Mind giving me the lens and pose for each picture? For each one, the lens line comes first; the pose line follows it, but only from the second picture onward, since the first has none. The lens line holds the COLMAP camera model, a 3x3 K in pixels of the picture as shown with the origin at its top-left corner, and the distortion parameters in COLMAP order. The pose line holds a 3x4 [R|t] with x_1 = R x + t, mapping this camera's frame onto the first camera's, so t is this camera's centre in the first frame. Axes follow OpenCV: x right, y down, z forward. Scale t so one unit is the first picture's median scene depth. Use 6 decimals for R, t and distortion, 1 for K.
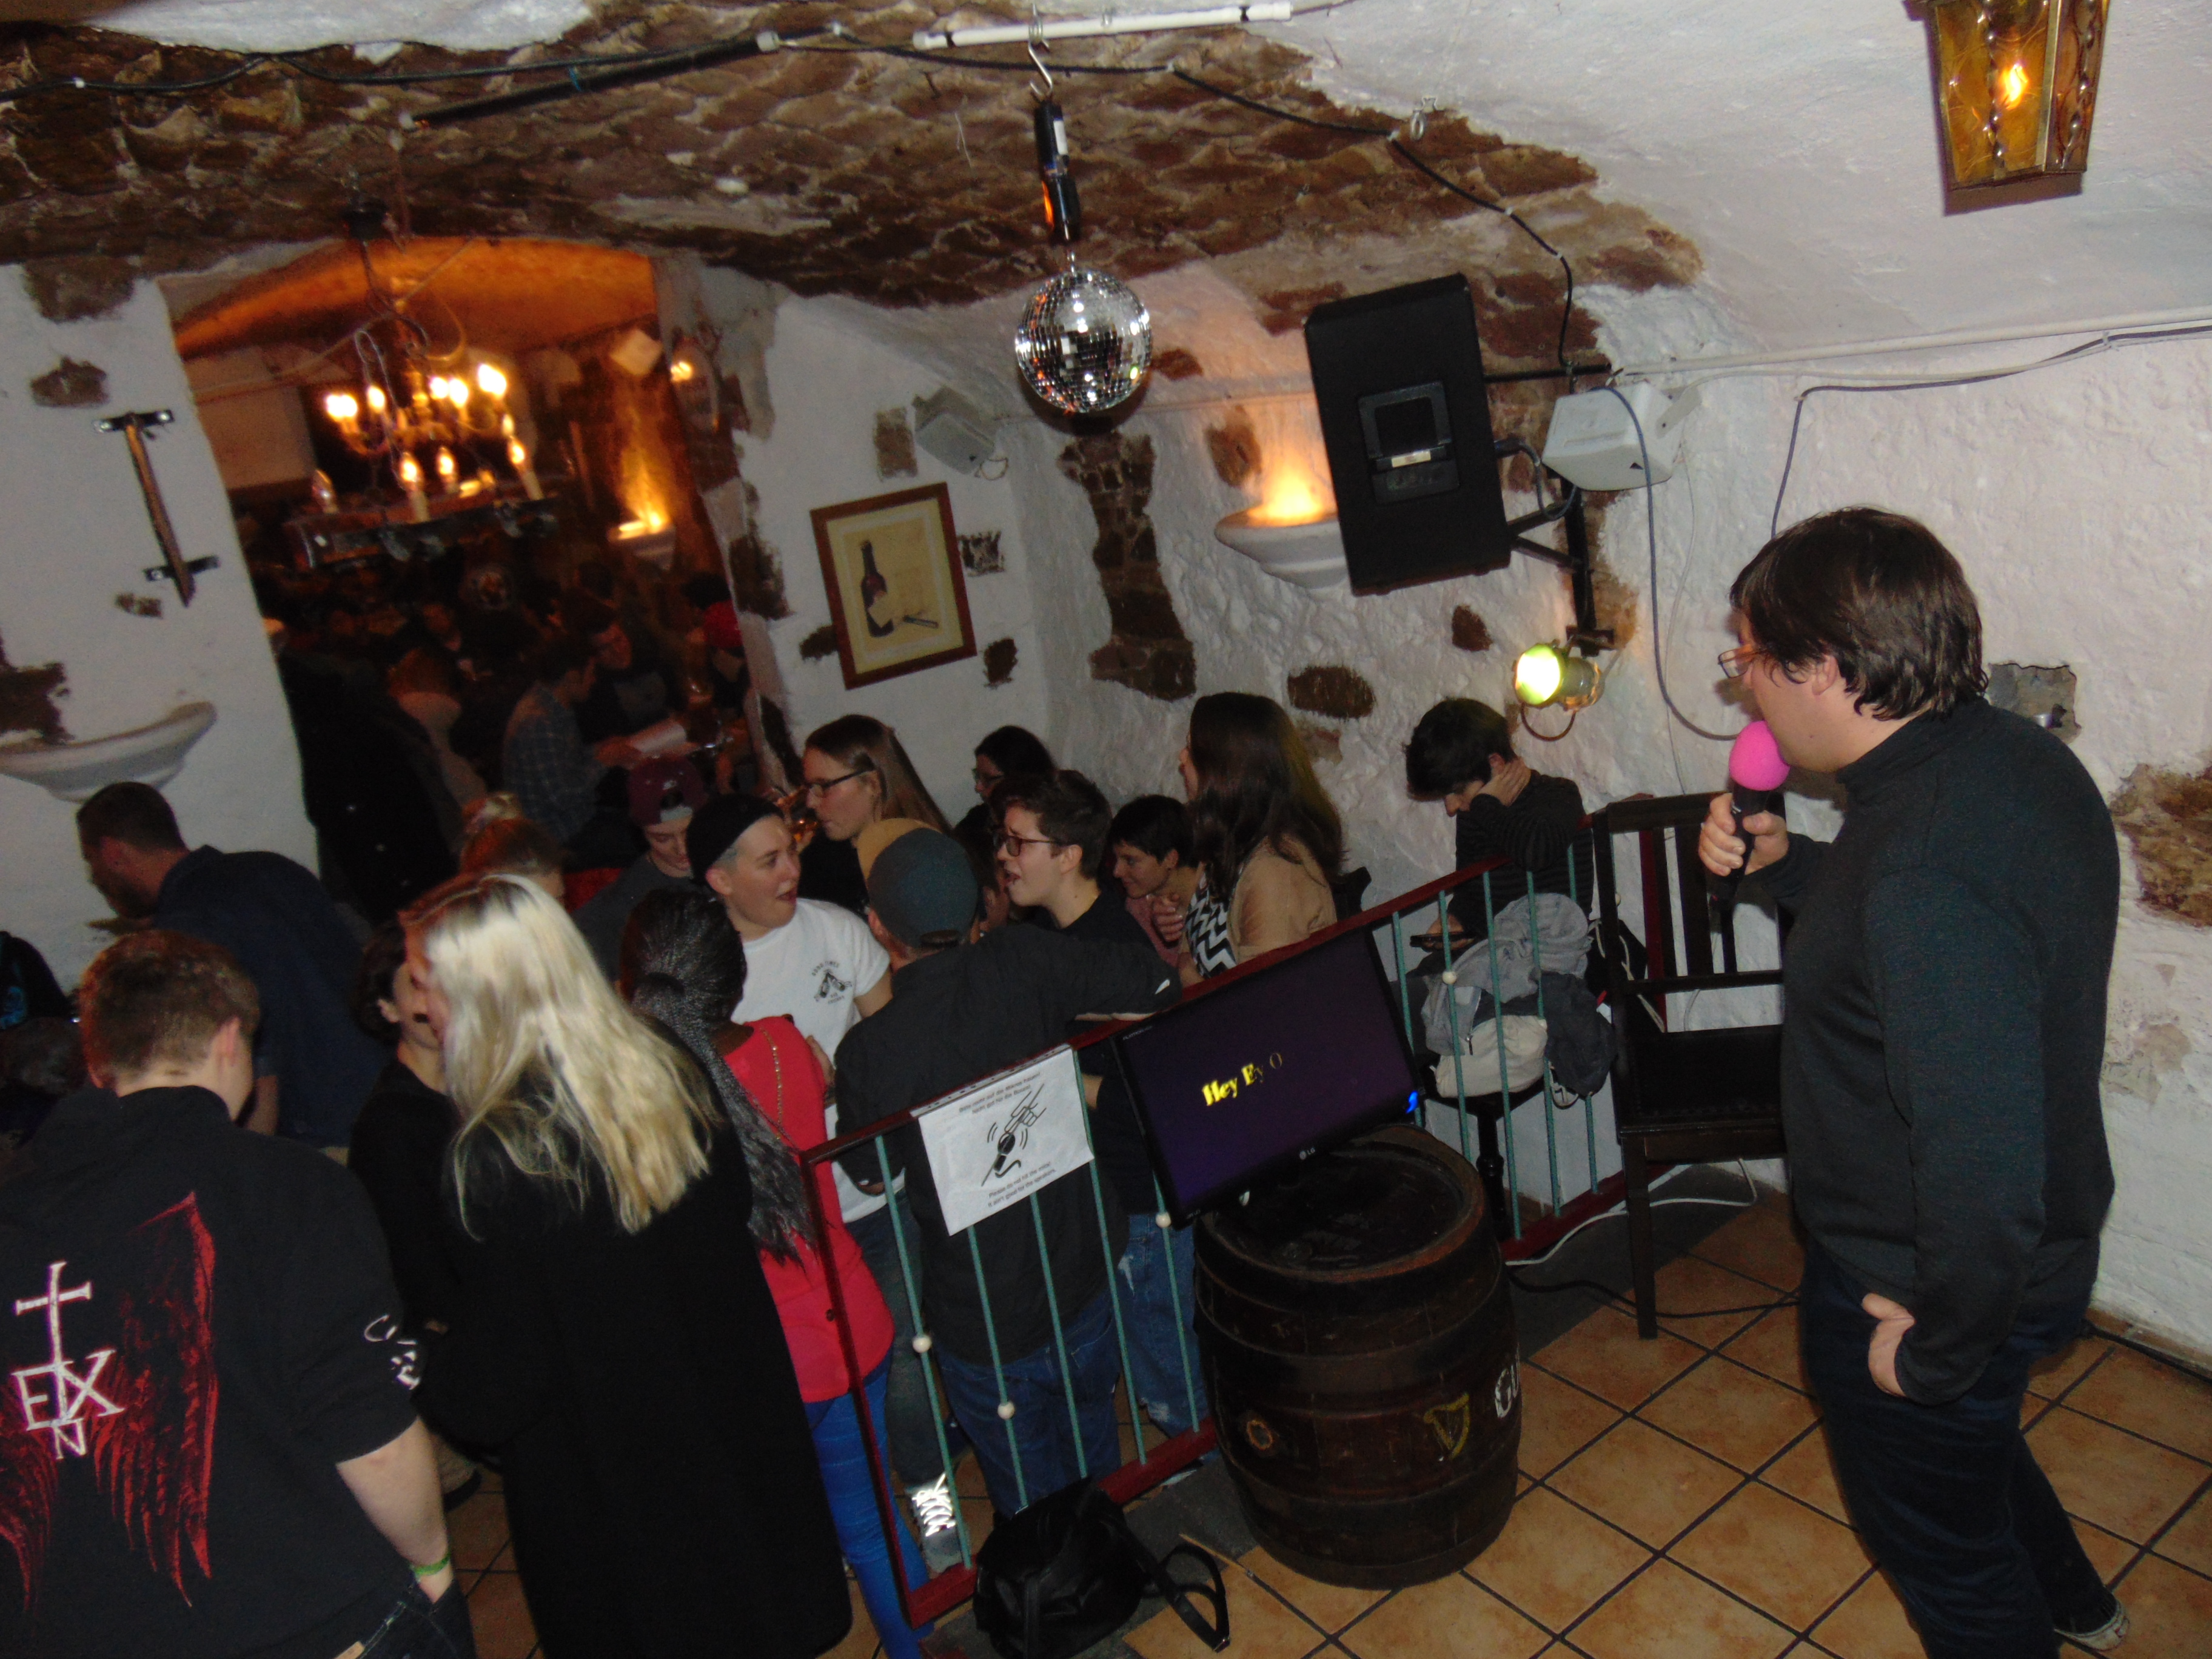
lens RADIAL K [[1639.8, 0, 1106.0], [0, 1639.8, 829.5], [0, 0, 1]] dist [-0.024915, 0.003438]
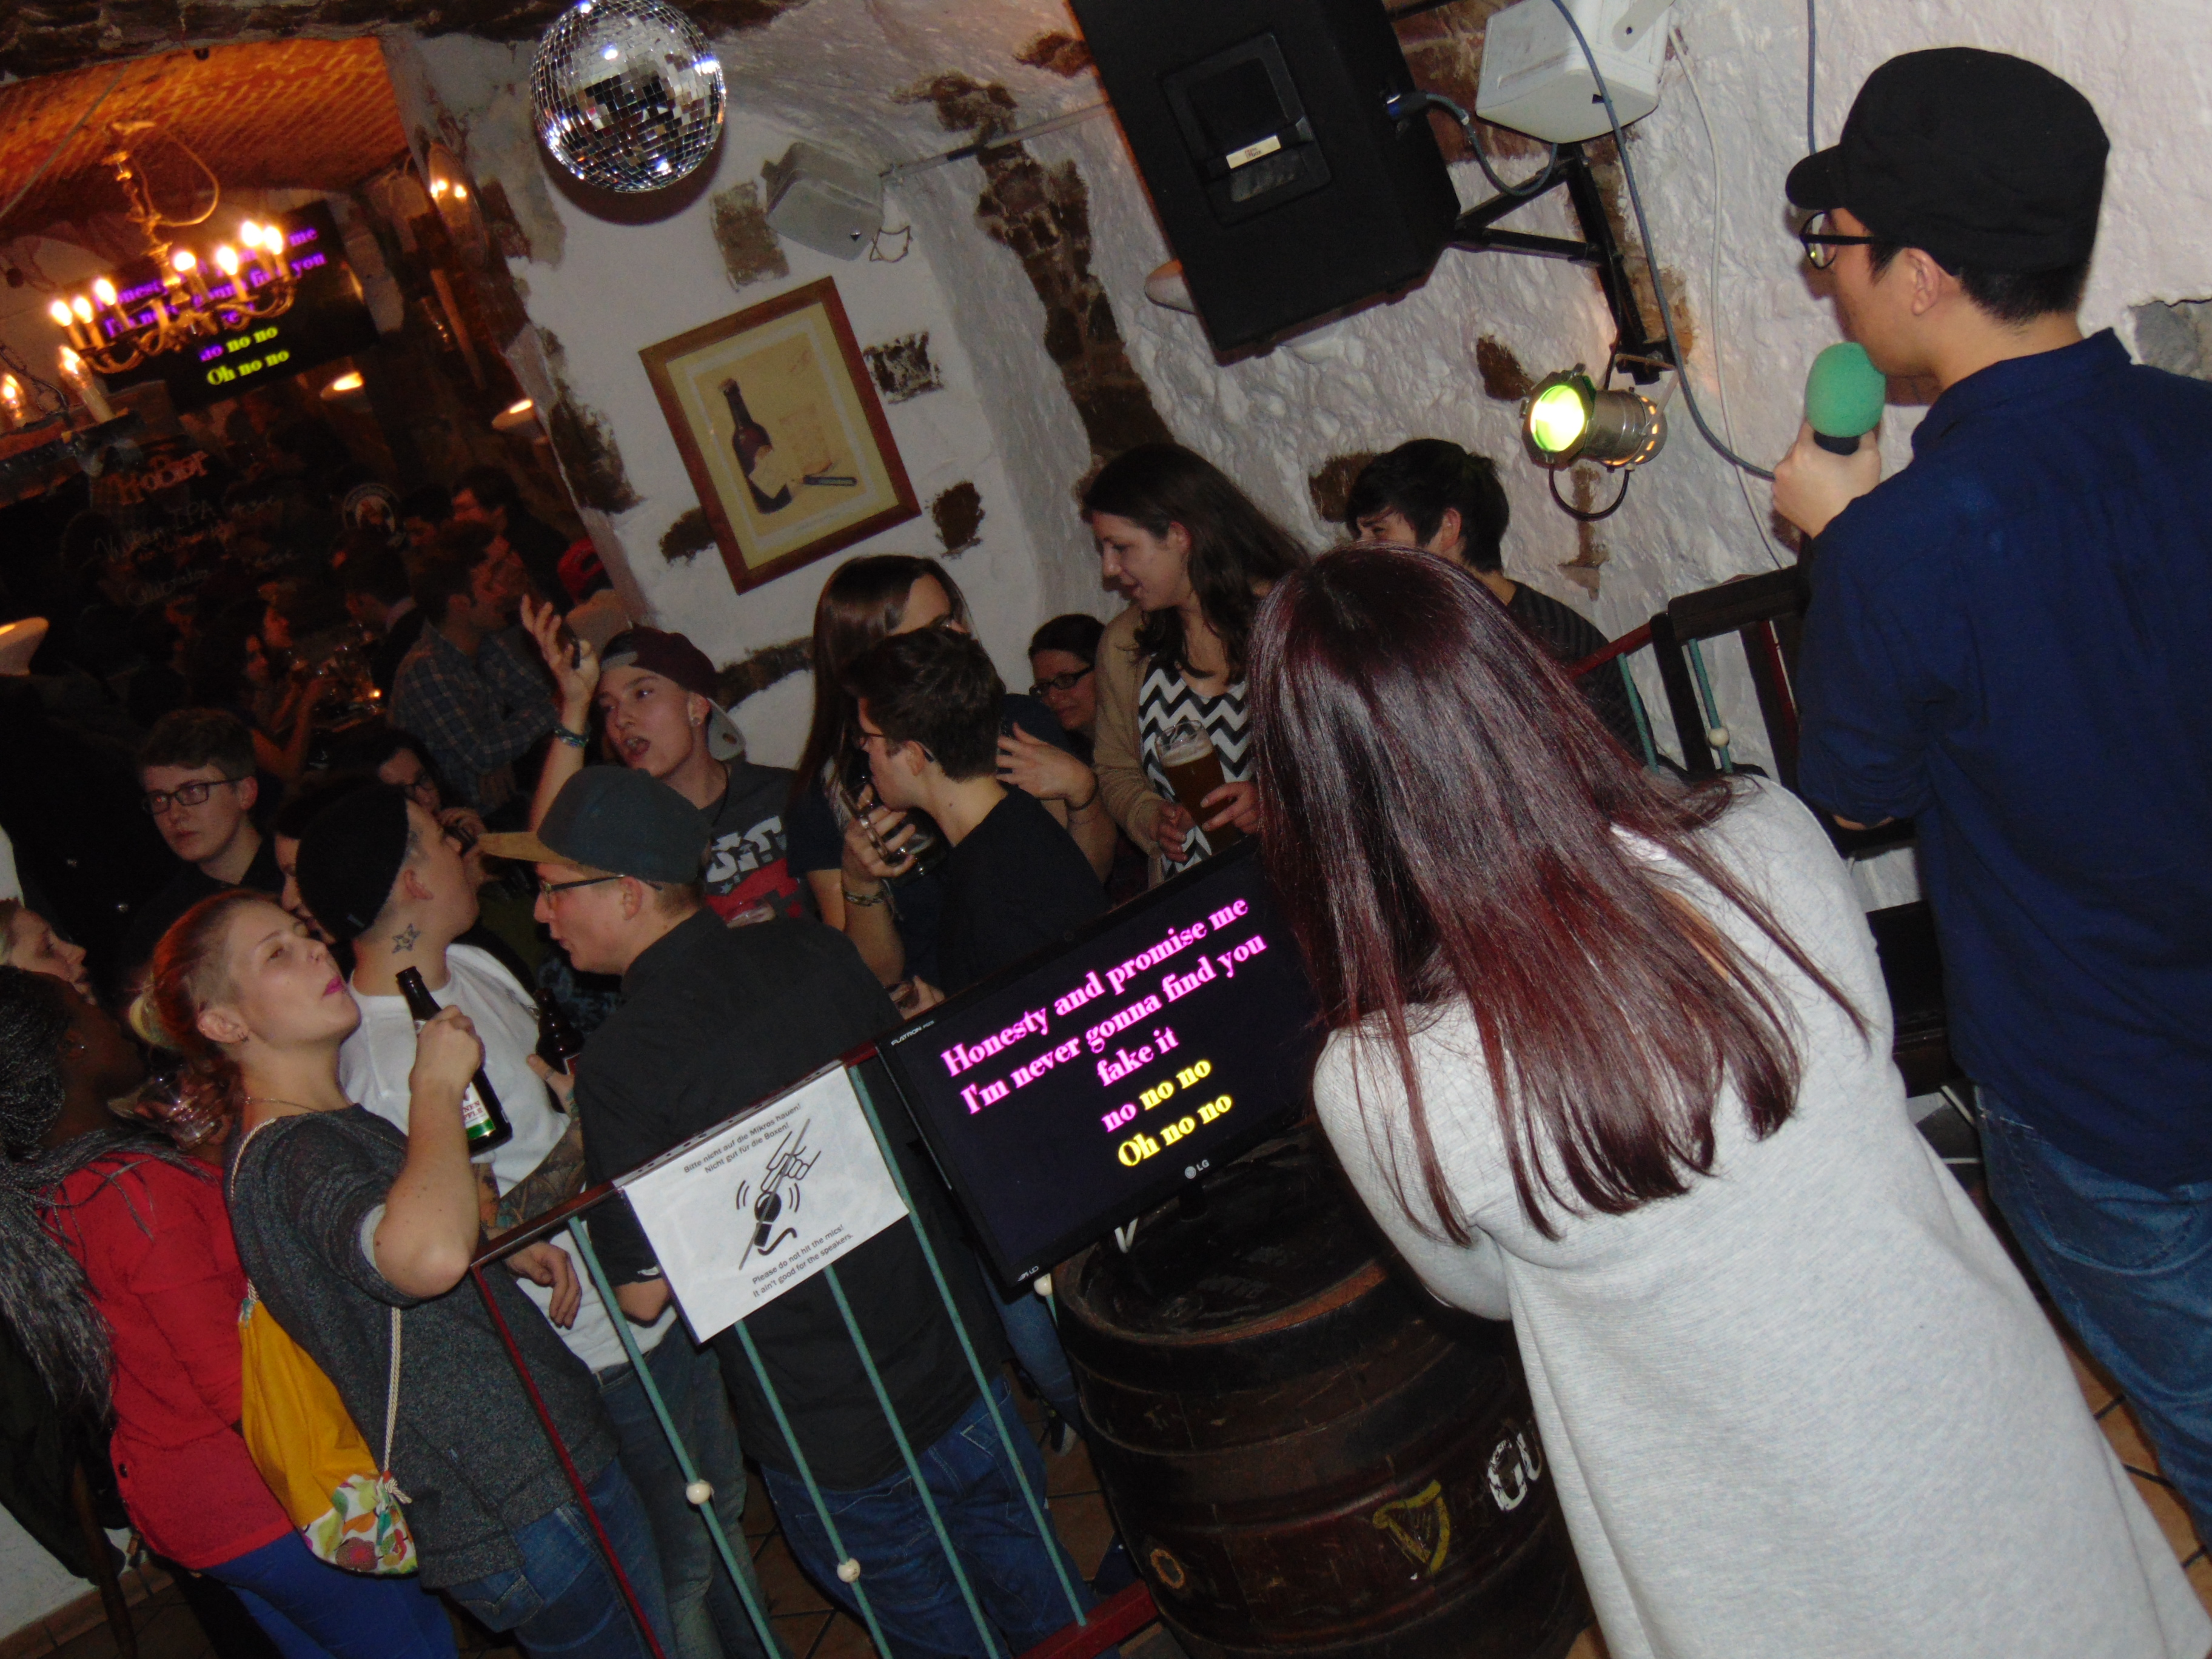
lens RADIAL K [[2427.4, 0, 1106.0], [0, 2427.4, 829.5], [0, 0, 1]] dist [-0.015368, -0.031701]
pose [[0.979436, -0.143661, -0.141658, 0.140527], [0.148868, 0.988493, 0.026816, 0.011022], [0.136176, -0.047353, 0.989552, -0.016322]]
